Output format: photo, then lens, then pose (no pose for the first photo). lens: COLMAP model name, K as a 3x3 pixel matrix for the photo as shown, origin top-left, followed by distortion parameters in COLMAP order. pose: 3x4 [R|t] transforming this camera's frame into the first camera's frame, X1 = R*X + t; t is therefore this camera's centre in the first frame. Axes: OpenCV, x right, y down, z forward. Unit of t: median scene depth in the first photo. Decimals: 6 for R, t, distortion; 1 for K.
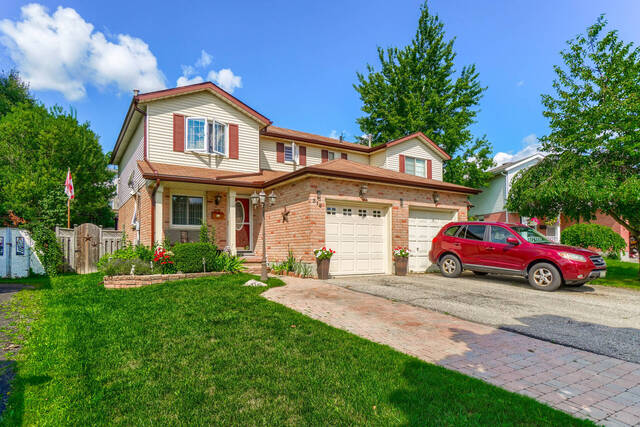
lens RADIAL K [[397.6, 0, 320.0], [0, 397.6, 213.5], [0, 0, 1]] dist [-0.006346, -0.001509]
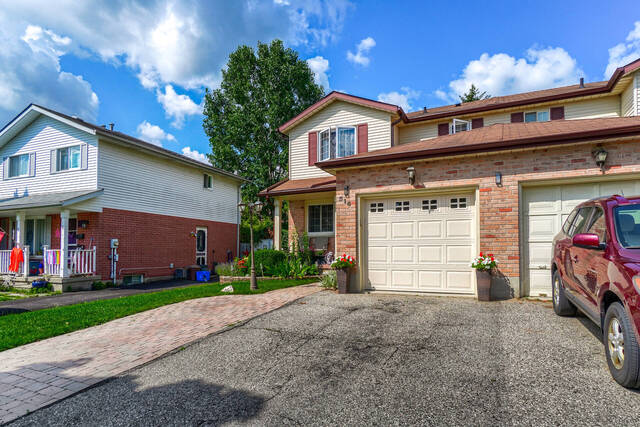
lens RADIAL K [[397.6, 0, 320.0], [0, 397.6, 213.5], [0, 0, 1]] dist [-0.006346, -0.001509]
pose [[0.497539, -0.083746, -0.863390, 0.601996], [0.083024, 0.995357, -0.048703, 0.031822], [0.863460, -0.047451, 0.502181, 0.467897]]
